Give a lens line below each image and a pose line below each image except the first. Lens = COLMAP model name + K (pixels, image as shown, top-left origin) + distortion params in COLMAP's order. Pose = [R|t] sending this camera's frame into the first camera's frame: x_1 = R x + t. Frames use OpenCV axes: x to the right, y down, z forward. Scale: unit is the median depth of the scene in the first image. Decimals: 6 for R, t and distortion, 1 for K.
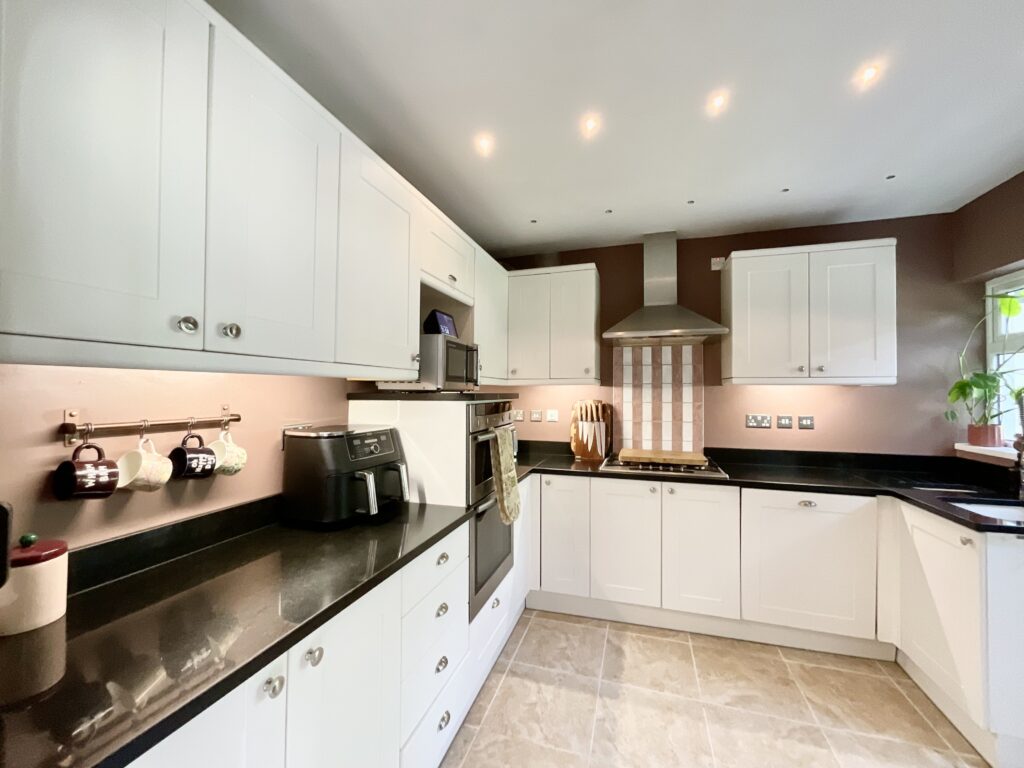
lens RADIAL K [[417.3, 0, 510.5], [0, 417.3, 382.8], [0, 0, 1]] dist [-0.013811, 0.008429]
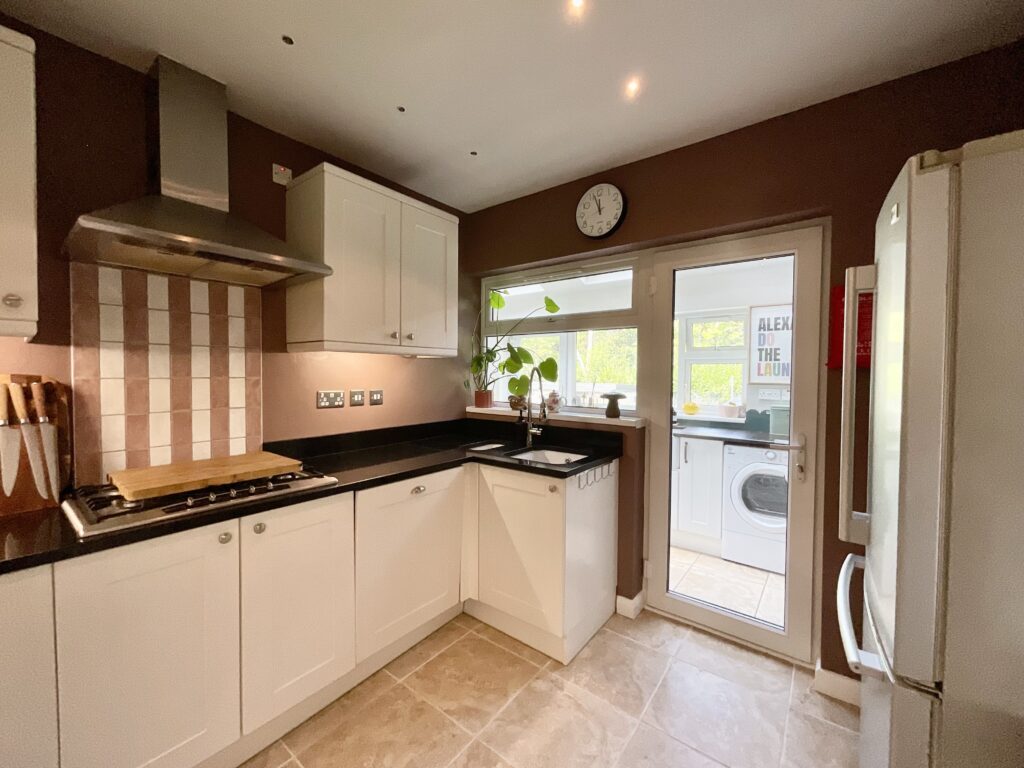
lens RADIAL K [[417.3, 0, 510.5], [0, 417.3, 382.8], [0, 0, 1]] dist [-0.013811, 0.008429]
pose [[0.350281, -0.026986, 0.936256, -0.023854], [-0.024216, 0.998990, 0.037854, 0.023160], [-0.936332, -0.035932, 0.349274, 0.413106]]
